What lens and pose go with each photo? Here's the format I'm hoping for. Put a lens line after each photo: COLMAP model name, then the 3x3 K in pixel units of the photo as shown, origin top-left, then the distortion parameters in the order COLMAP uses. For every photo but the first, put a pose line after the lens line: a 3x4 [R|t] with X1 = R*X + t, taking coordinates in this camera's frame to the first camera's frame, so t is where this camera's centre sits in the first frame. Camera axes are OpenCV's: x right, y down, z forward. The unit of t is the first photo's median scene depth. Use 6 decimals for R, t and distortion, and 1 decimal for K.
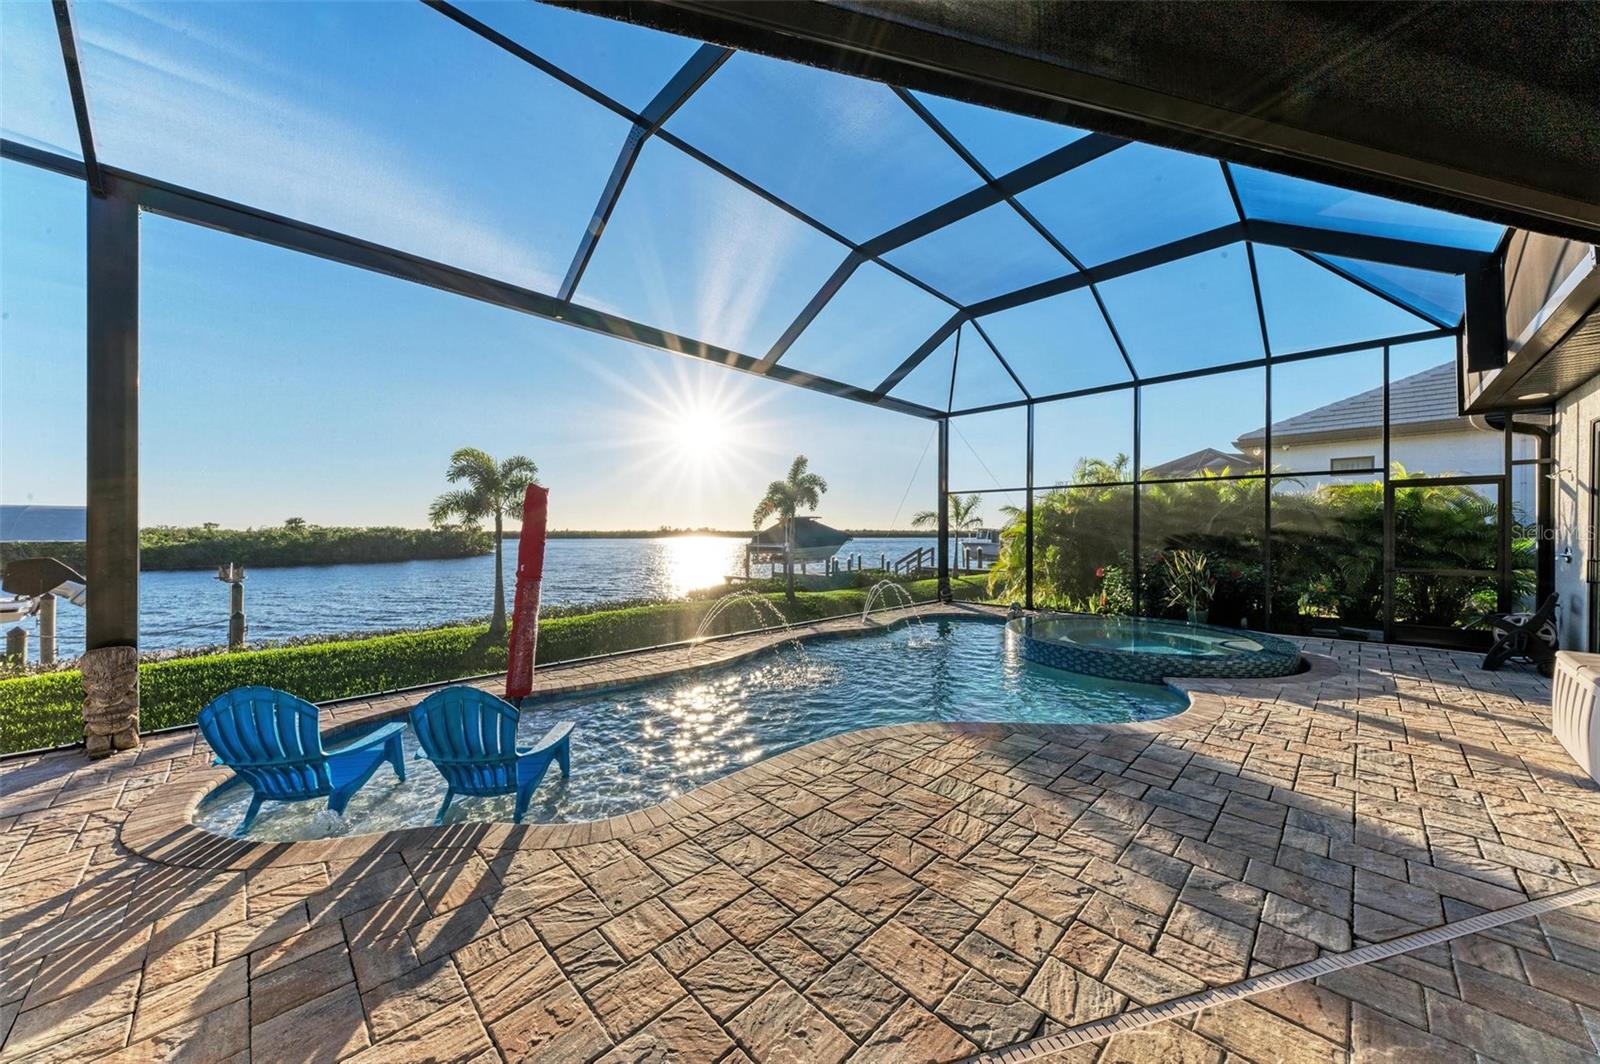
lens RADIAL K [[551.2, 0, 812.5], [0, 551.2, 537.8], [0, 0, 1]] dist [0.000965, 0.000055]
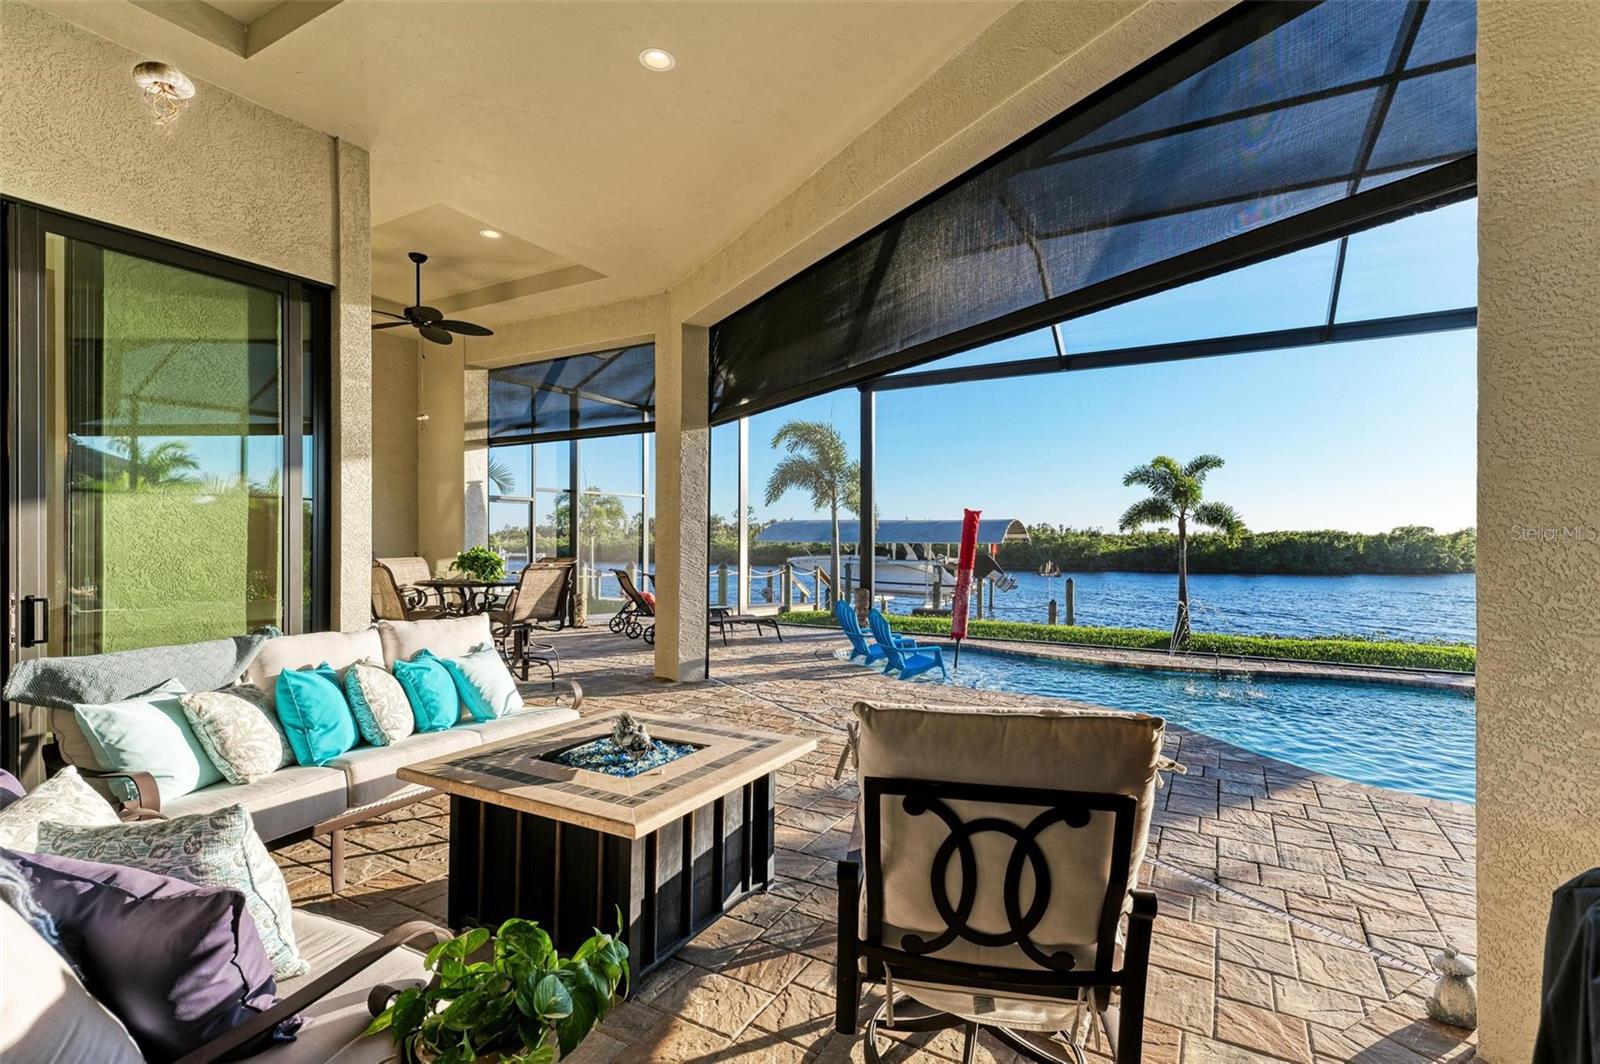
lens RADIAL K [[753.2, 0, 758.9], [0, 753.2, 534.2], [0, 0, 1]] dist [-0.016897, -0.000036]
pose [[0.219360, 0.000837, -0.975644, 0.626324], [-0.014112, 0.999898, -0.002315, -0.005173], [0.975542, 0.014276, 0.219349, -0.035904]]
